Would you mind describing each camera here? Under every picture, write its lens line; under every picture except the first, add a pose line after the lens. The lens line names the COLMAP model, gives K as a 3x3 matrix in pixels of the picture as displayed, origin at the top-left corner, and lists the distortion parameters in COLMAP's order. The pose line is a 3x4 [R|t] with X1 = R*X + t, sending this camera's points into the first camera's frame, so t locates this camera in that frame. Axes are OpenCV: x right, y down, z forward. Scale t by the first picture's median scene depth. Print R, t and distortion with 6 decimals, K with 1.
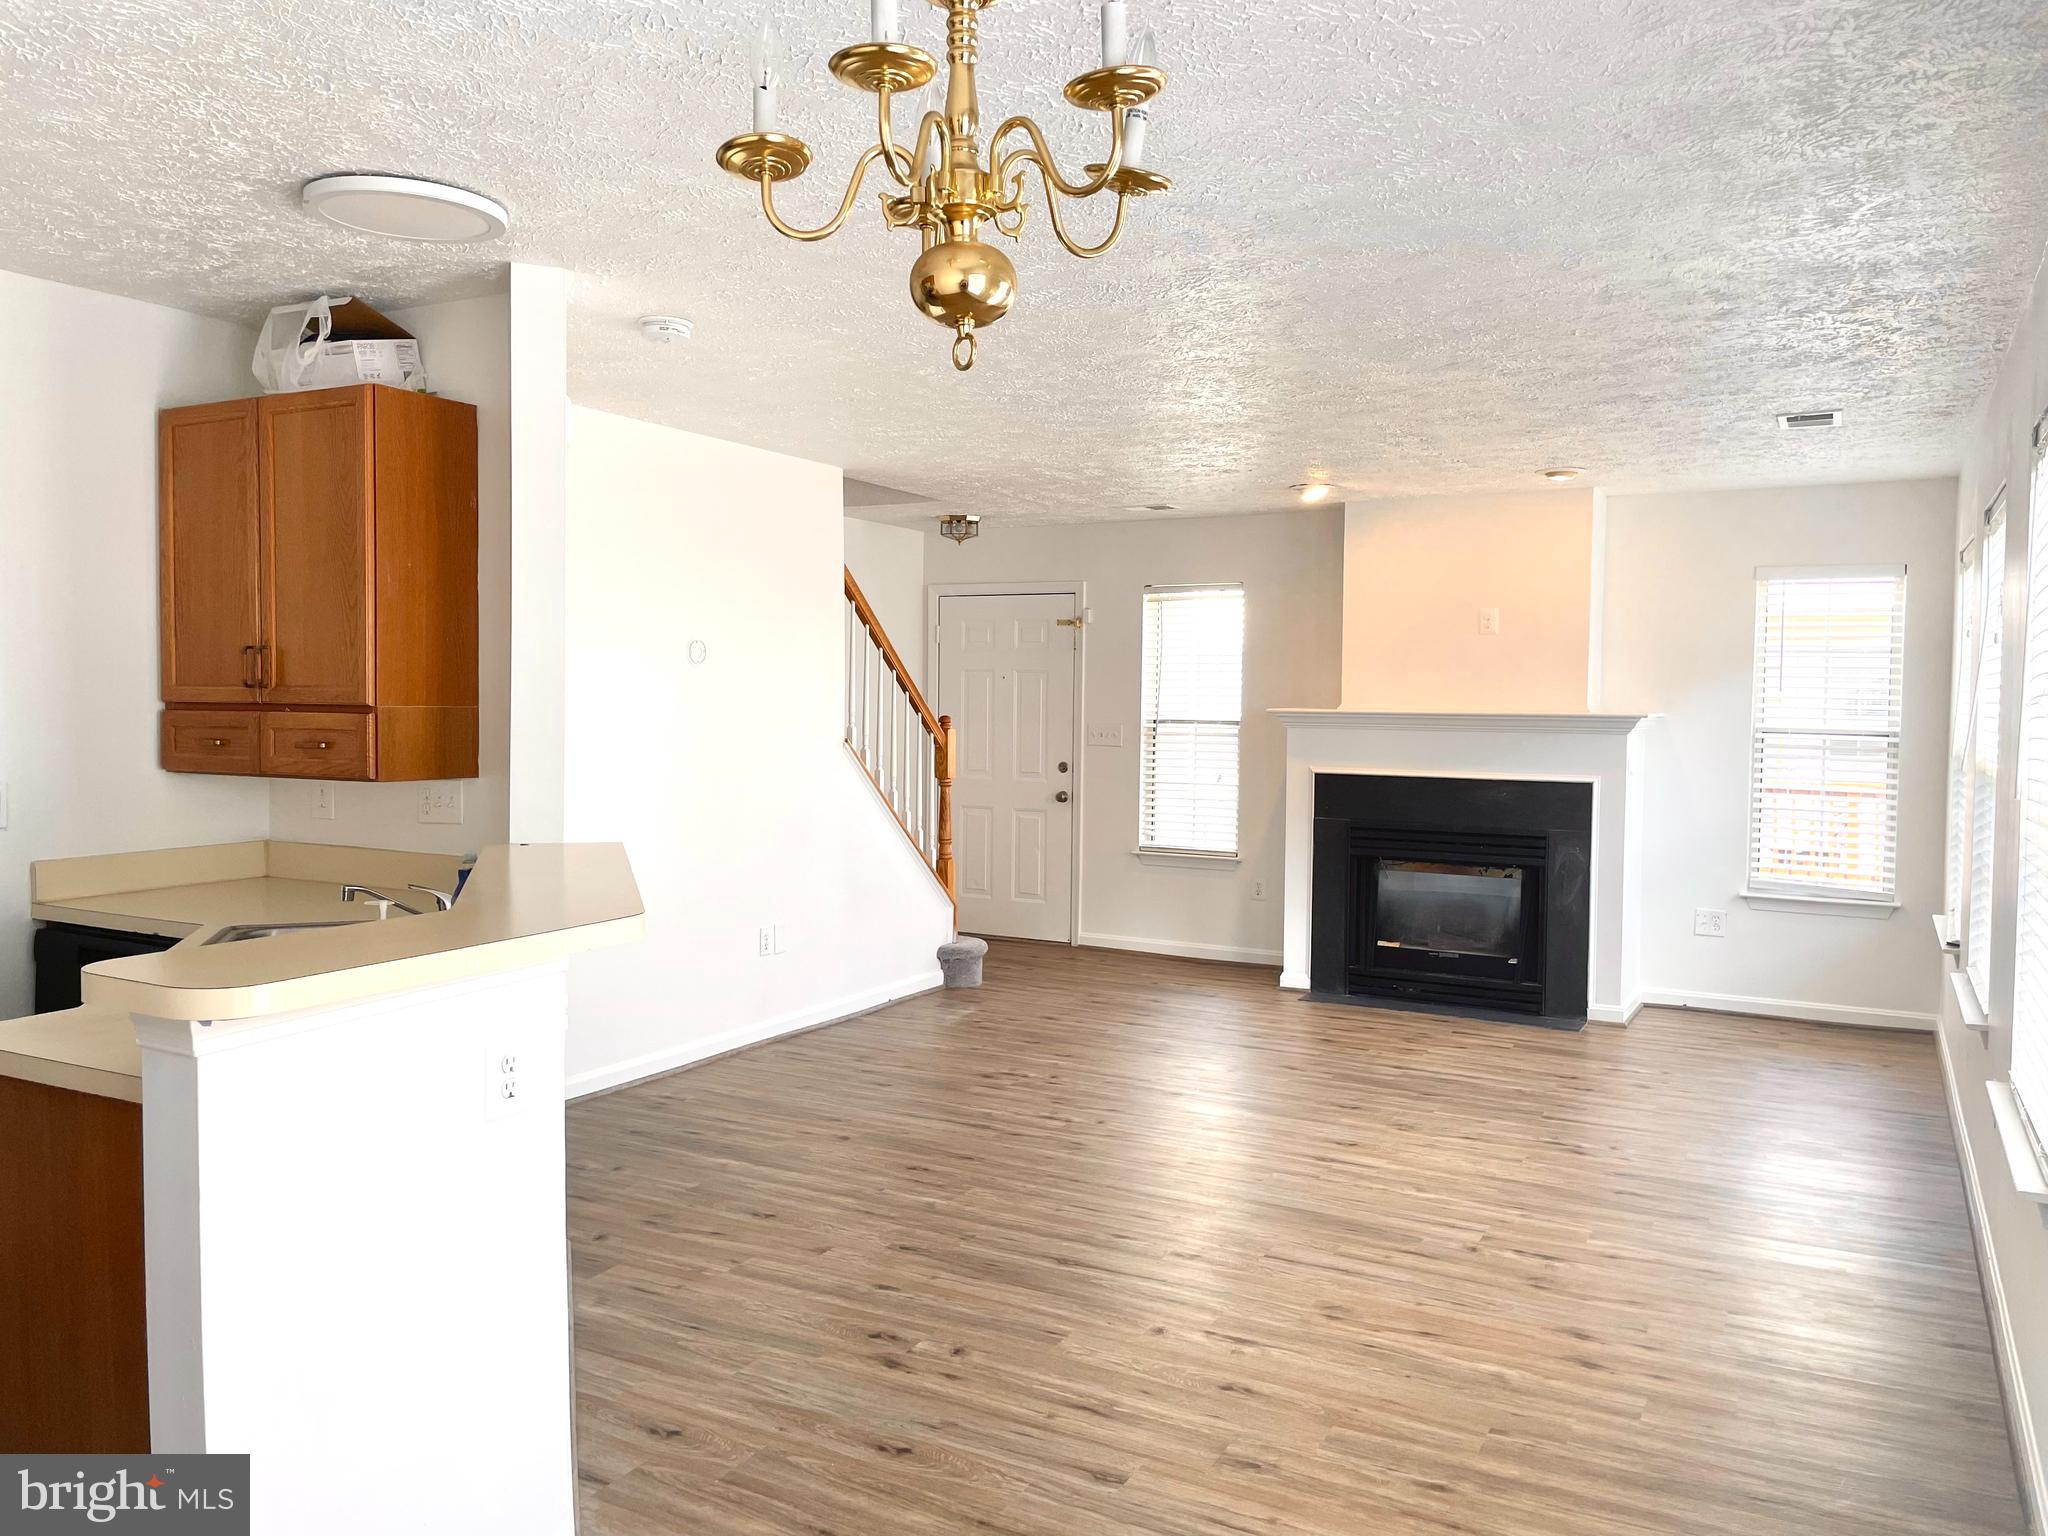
lens RADIAL K [[1526.7, 0, 1018.5], [0, 1526.7, 749.2], [0, 0, 1]] dist [0.083692, -0.111564]
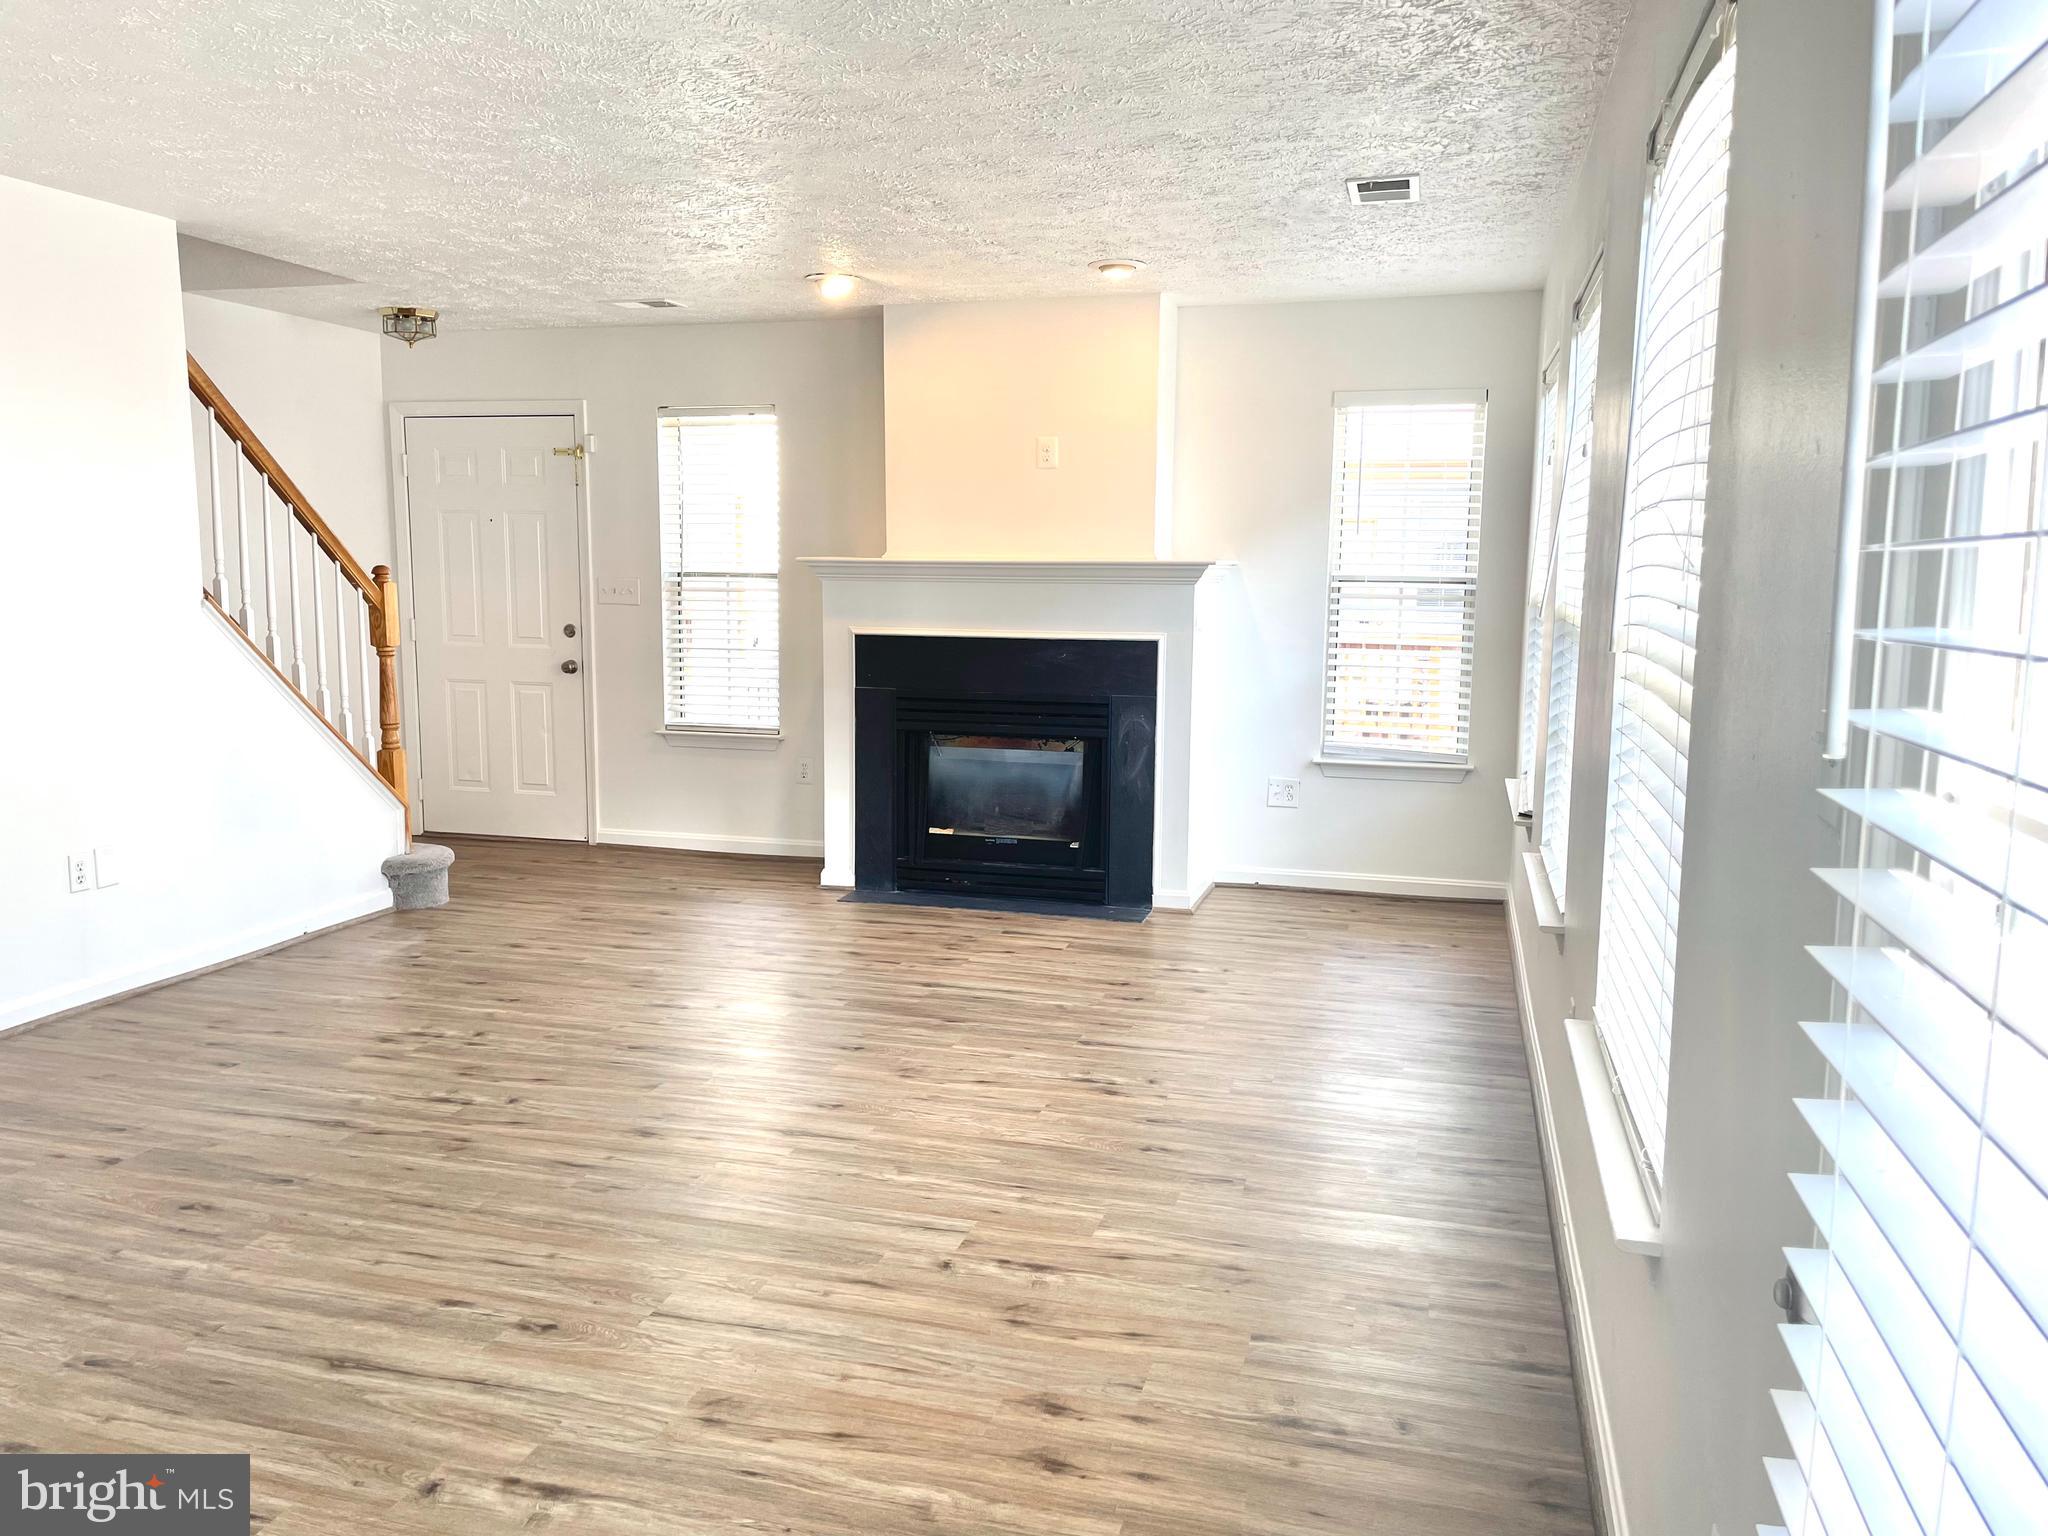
lens RADIAL K [[1526.7, 0, 1012.2], [0, 1526.7, 759.0], [0, 0, 1]] dist [0.083692, -0.111564]
pose [[0.975418, -0.032097, 0.218012, 0.162711], [0.011289, 0.995315, 0.096027, 0.007538], [-0.220073, -0.091205, 0.971210, 0.275750]]
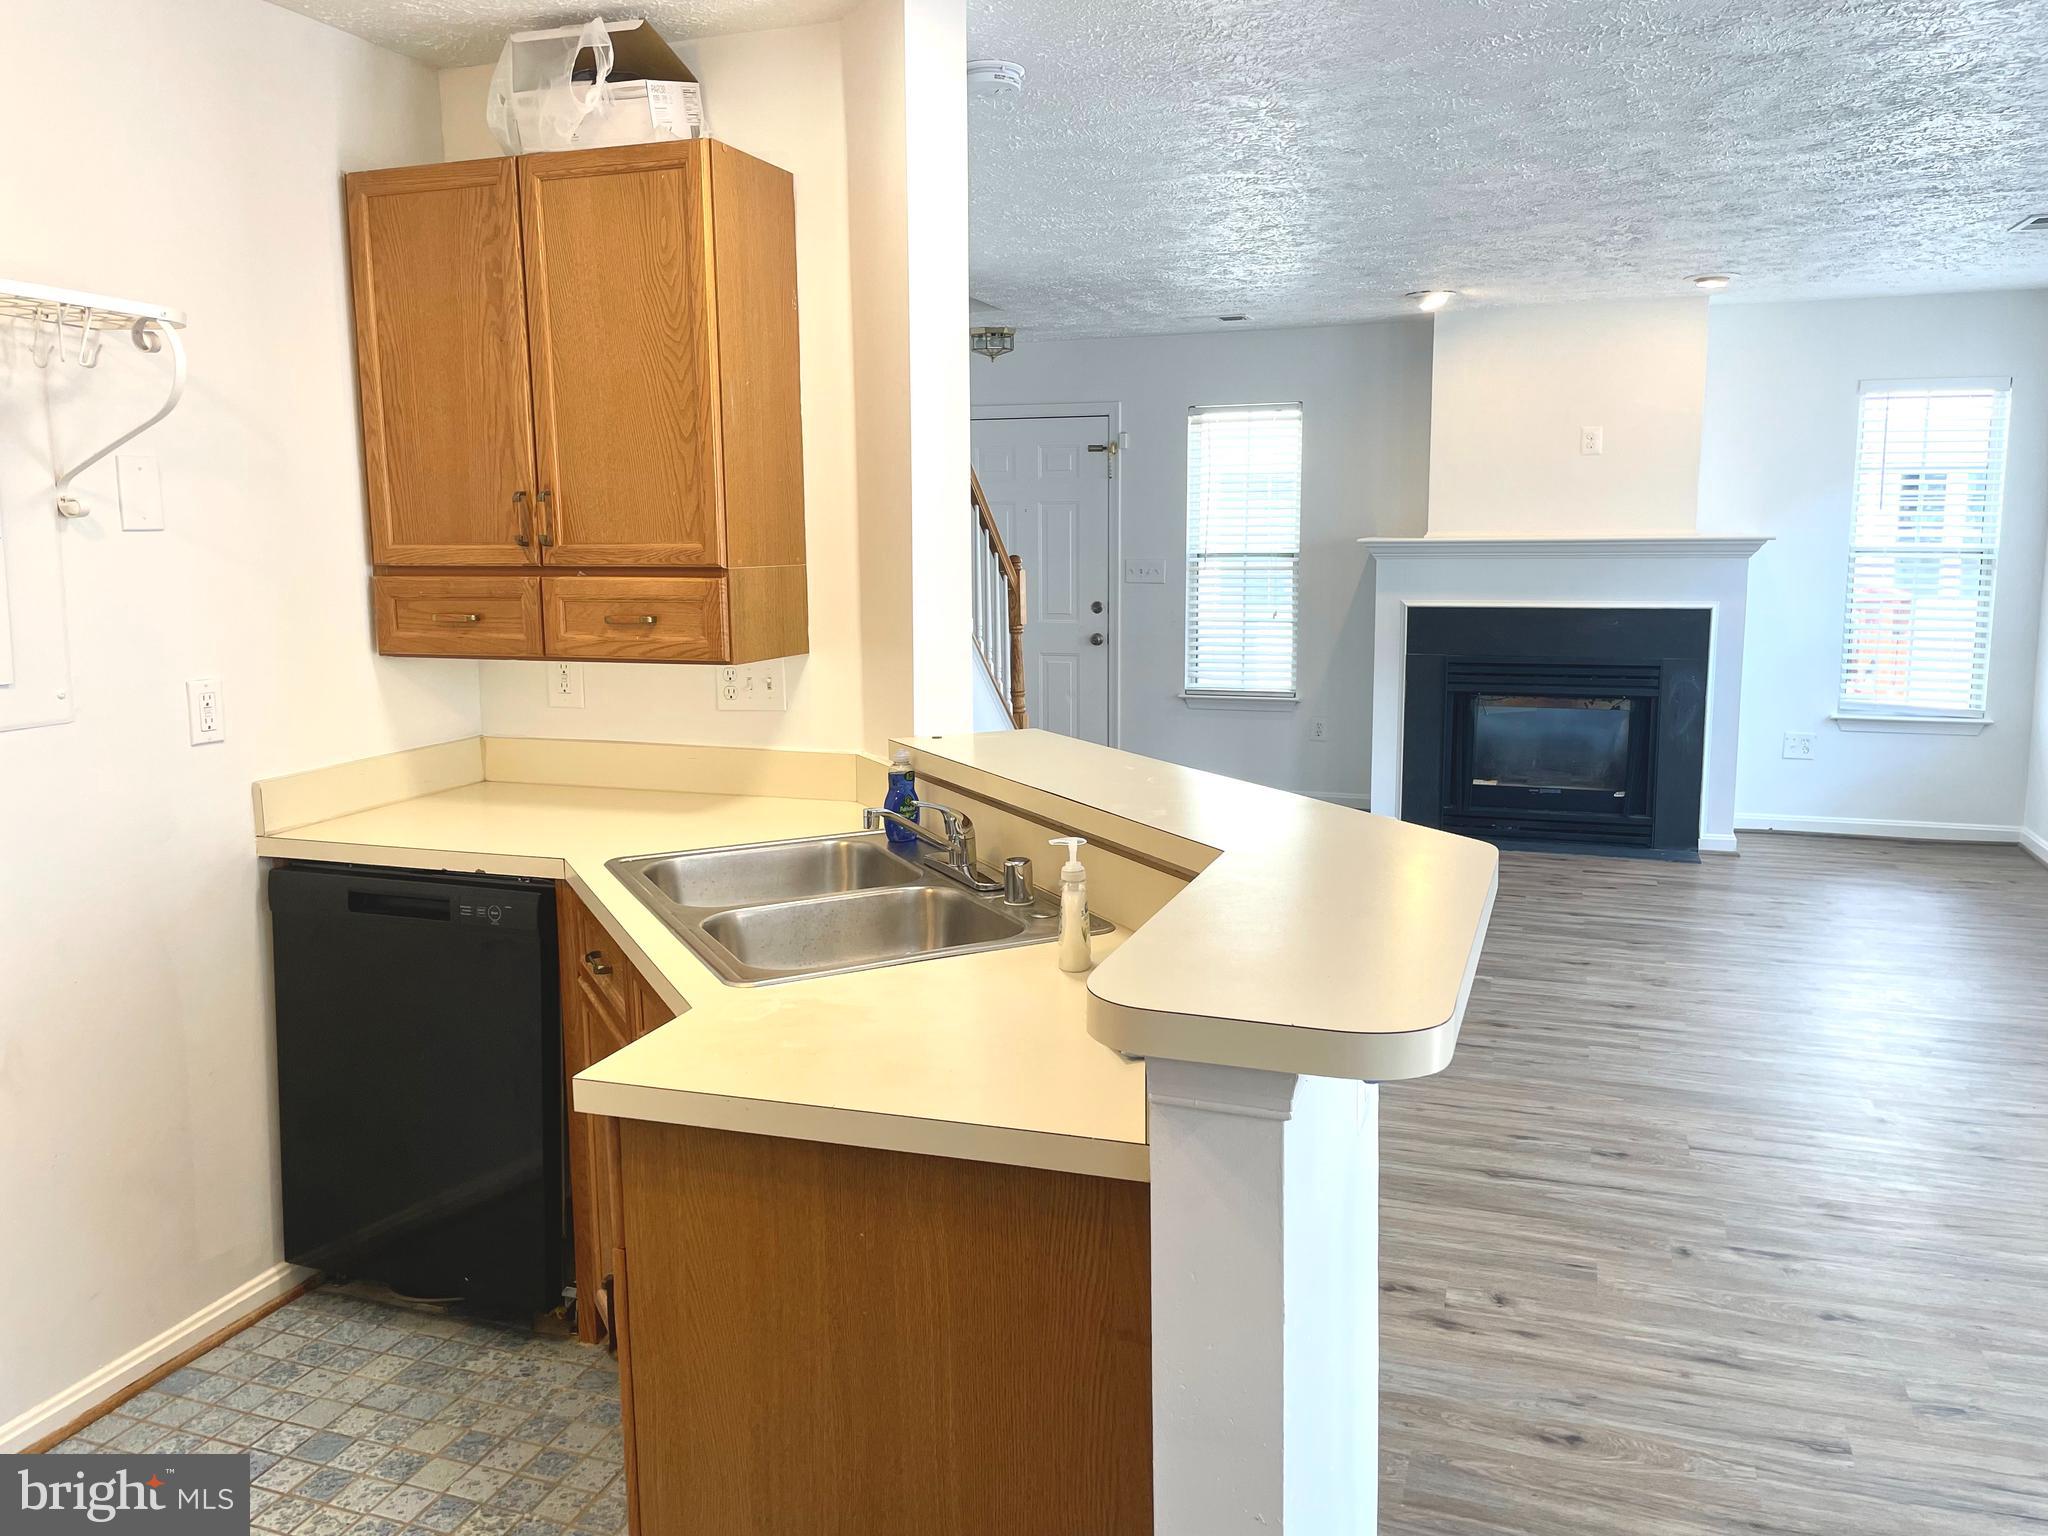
lens RADIAL K [[1526.7, 0, 1020.4], [0, 1526.7, 736.0], [0, 0, 1]] dist [0.083692, -0.111564]
pose [[0.986981, -0.041026, 0.155519, -0.338819], [0.024838, 0.994200, 0.104635, -0.017747], [-0.158910, -0.099410, 0.982275, 0.174641]]
